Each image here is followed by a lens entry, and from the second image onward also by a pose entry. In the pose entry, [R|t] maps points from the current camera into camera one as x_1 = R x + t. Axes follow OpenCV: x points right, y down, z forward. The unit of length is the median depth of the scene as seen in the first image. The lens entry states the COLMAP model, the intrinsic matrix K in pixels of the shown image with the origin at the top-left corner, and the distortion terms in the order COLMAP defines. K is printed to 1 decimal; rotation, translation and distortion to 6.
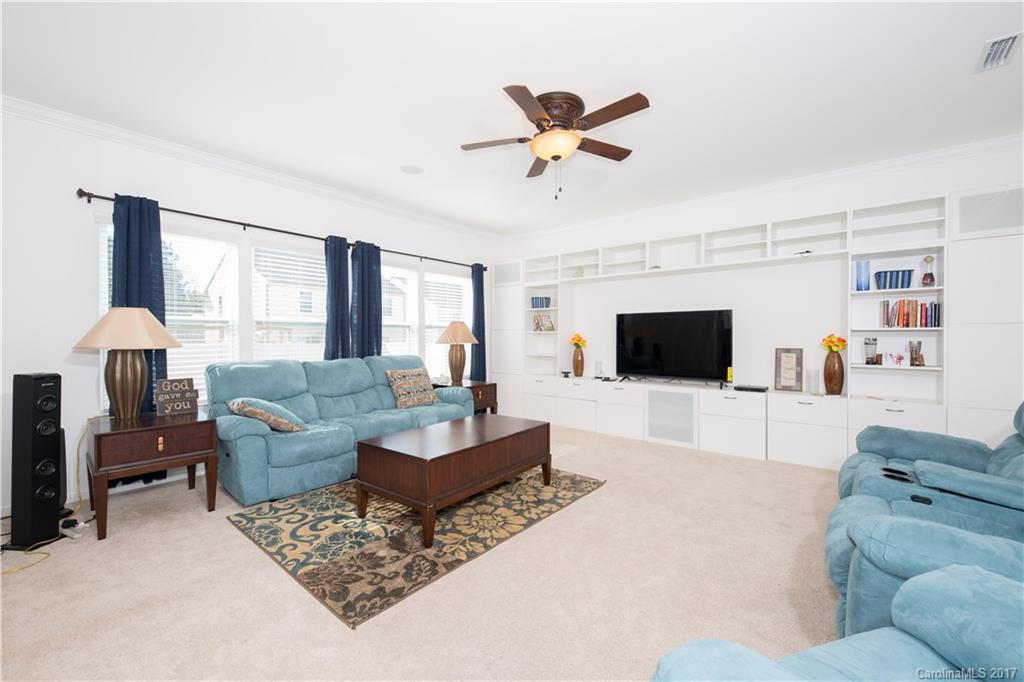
lens RADIAL K [[420.3, 0, 509.4], [0, 420.3, 339.7], [0, 0, 1]] dist [0.000306, -0.000272]
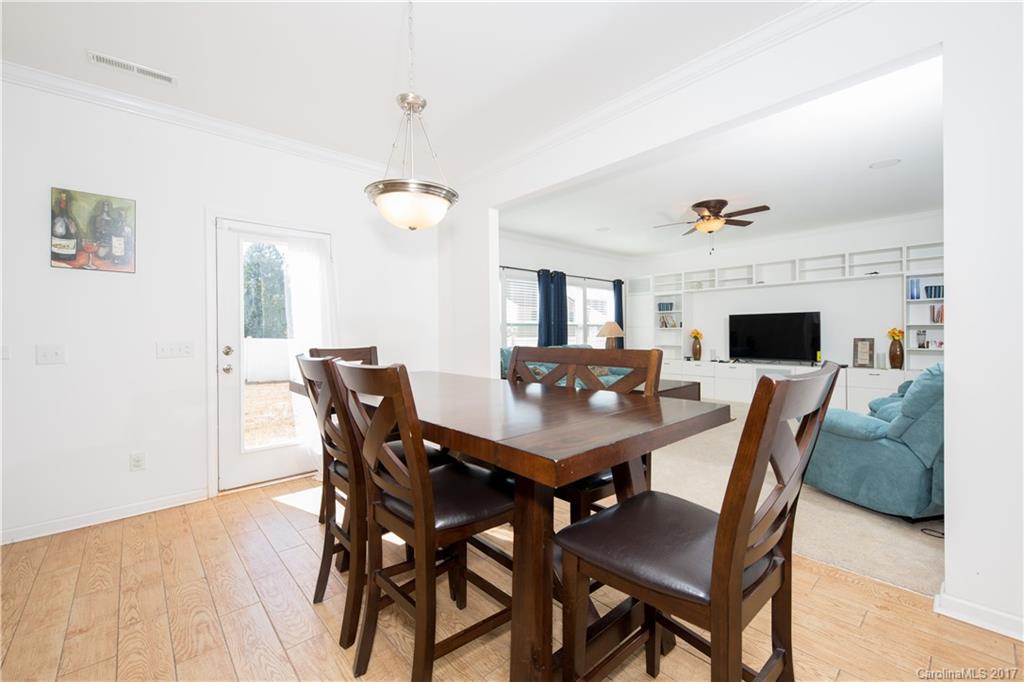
lens RADIAL K [[420.3, 0, 505.4], [0, 420.3, 334.0], [0, 0, 1]] dist [0.000306, -0.000272]
pose [[0.986864, -0.005981, -0.161443, -0.309072], [0.004989, 0.999966, -0.006549, 0.009095], [0.161477, 0.005658, 0.986860, -0.609587]]
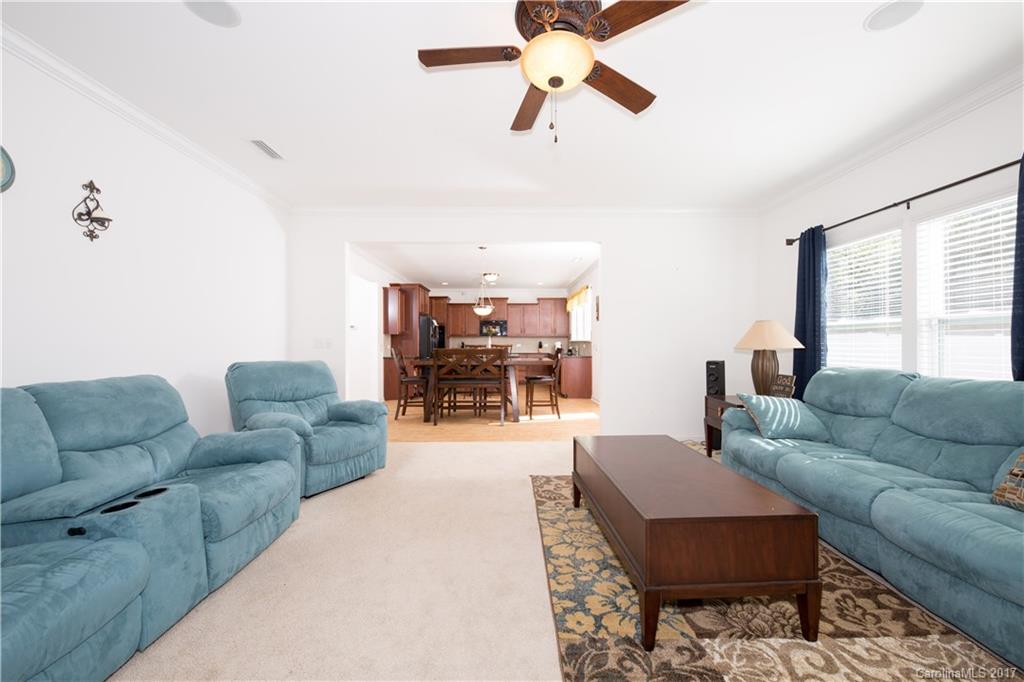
lens RADIAL K [[376.4, 0, 509.7], [0, 376.4, 341.8], [0, 0, 1]] dist [0.000339, 0.000025]
pose [[-0.762875, -0.004748, -0.646528, 0.391189], [-0.008039, 0.999965, 0.002142, 0.001216], [0.646496, 0.006832, -0.762887, 0.983965]]
